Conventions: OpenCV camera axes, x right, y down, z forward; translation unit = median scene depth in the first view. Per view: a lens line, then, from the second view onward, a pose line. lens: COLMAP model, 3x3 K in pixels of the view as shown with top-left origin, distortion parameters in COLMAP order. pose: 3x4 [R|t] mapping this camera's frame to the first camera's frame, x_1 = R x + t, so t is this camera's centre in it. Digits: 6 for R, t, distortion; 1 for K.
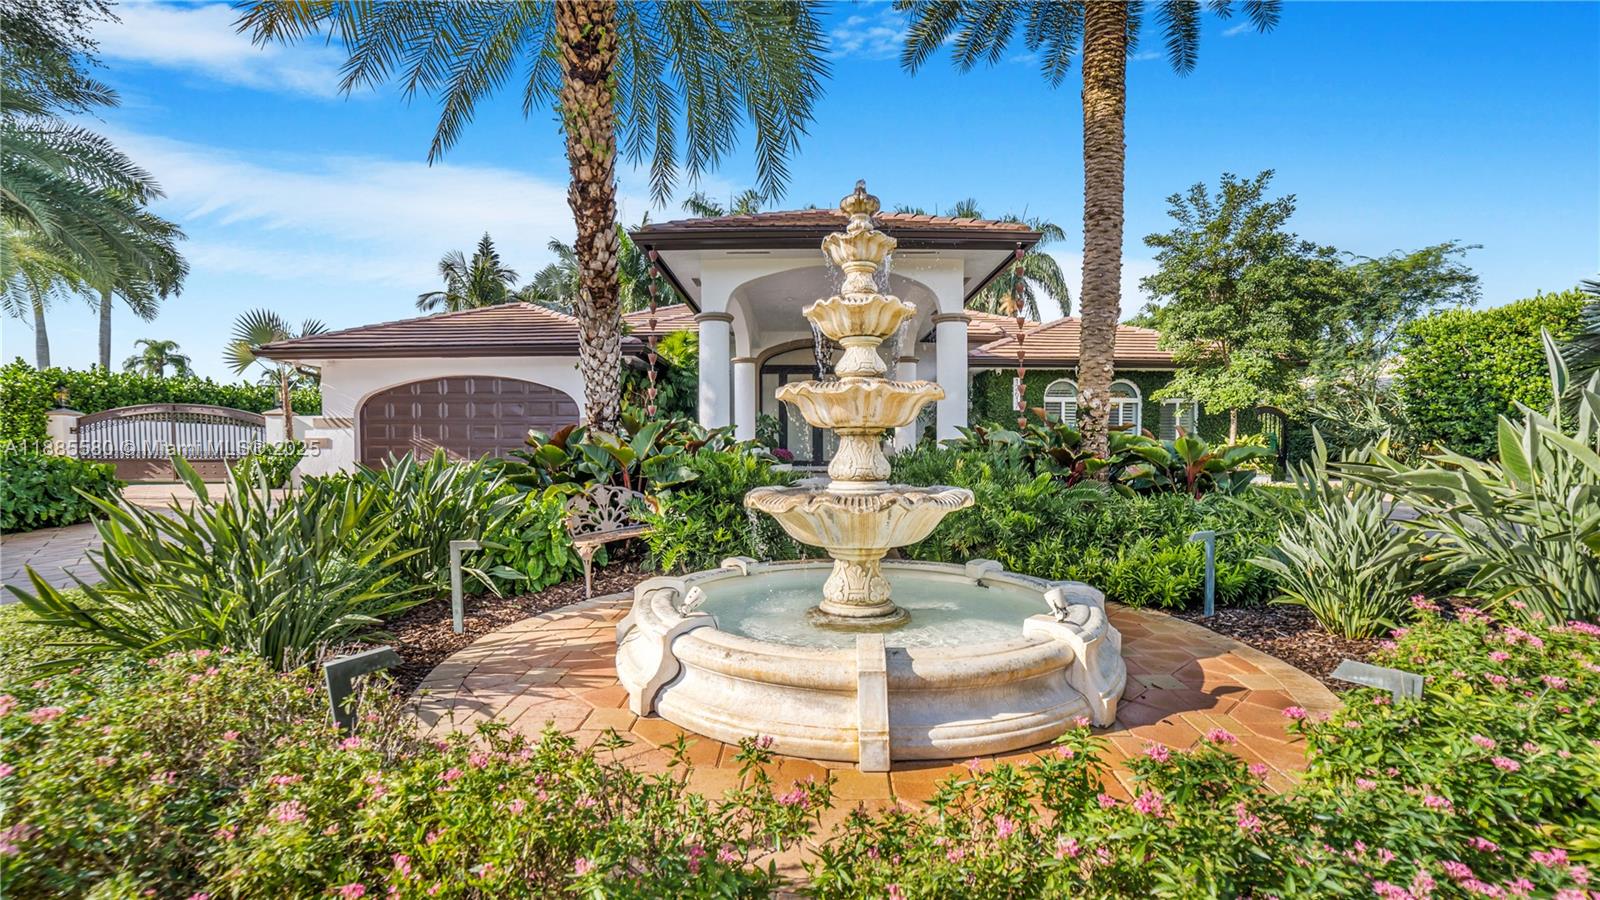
lens RADIAL K [[659.5, 0, 817.3], [0, 659.5, 450.7], [0, 0, 1]] dist [-0.011987, 0.000029]
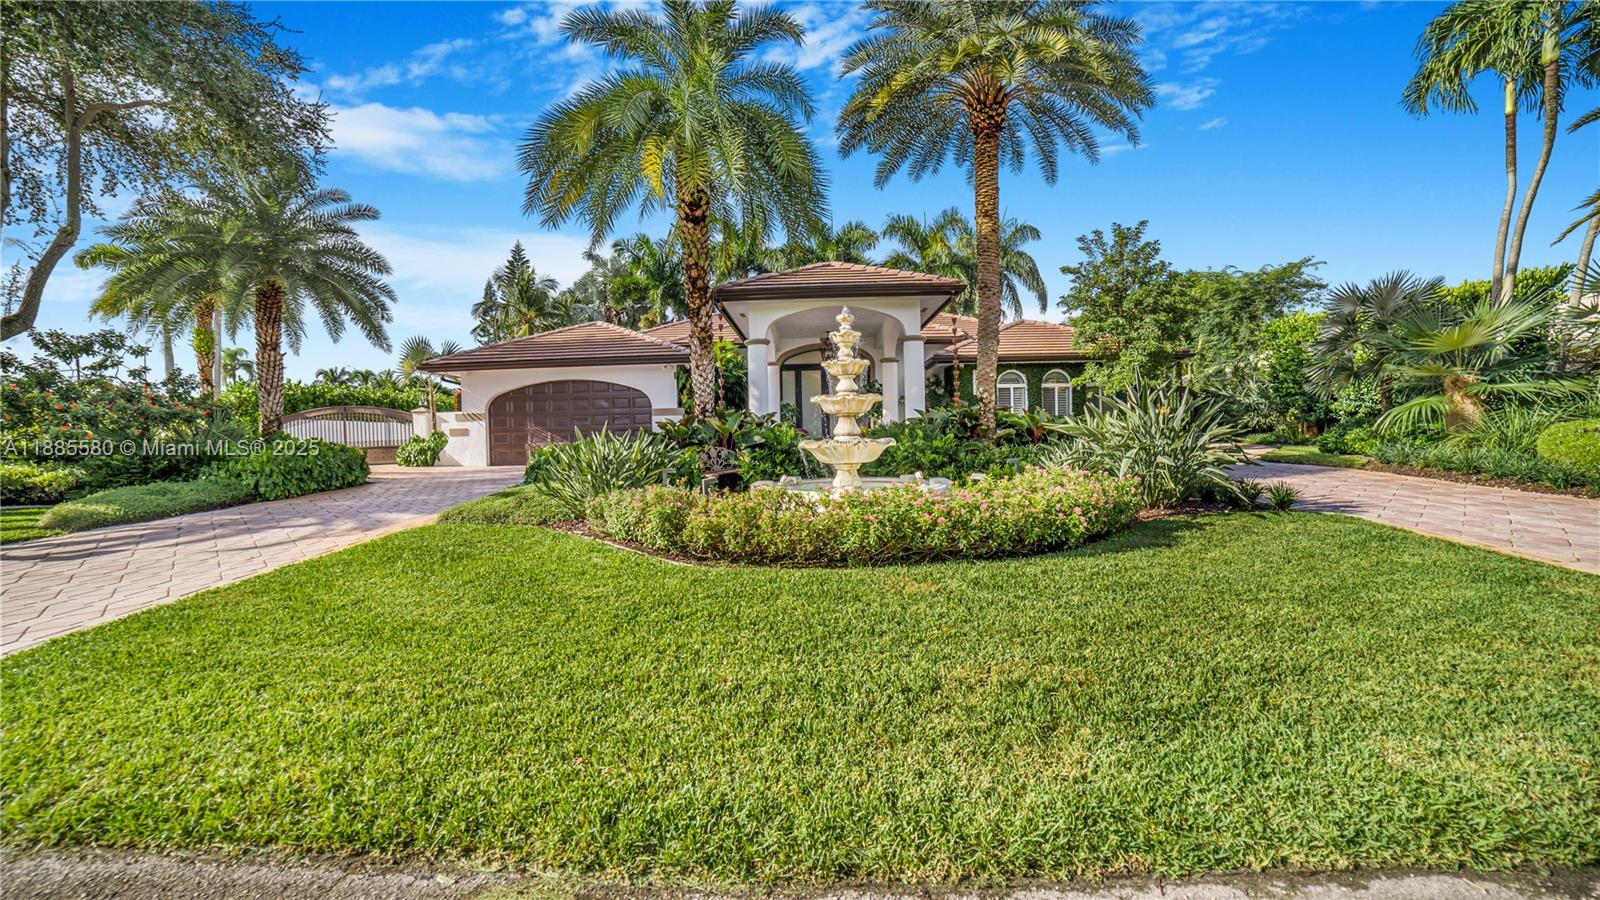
lens RADIAL K [[709.5, 0, 797.5], [0, 709.5, 470.6], [0, 0, 1]] dist [-0.037711, 0.000210]
pose [[0.999094, -0.021545, -0.036713, -0.008148], [0.023384, 0.998454, 0.050420, 0.013580], [0.035570, -0.051233, 0.998053, -0.554195]]
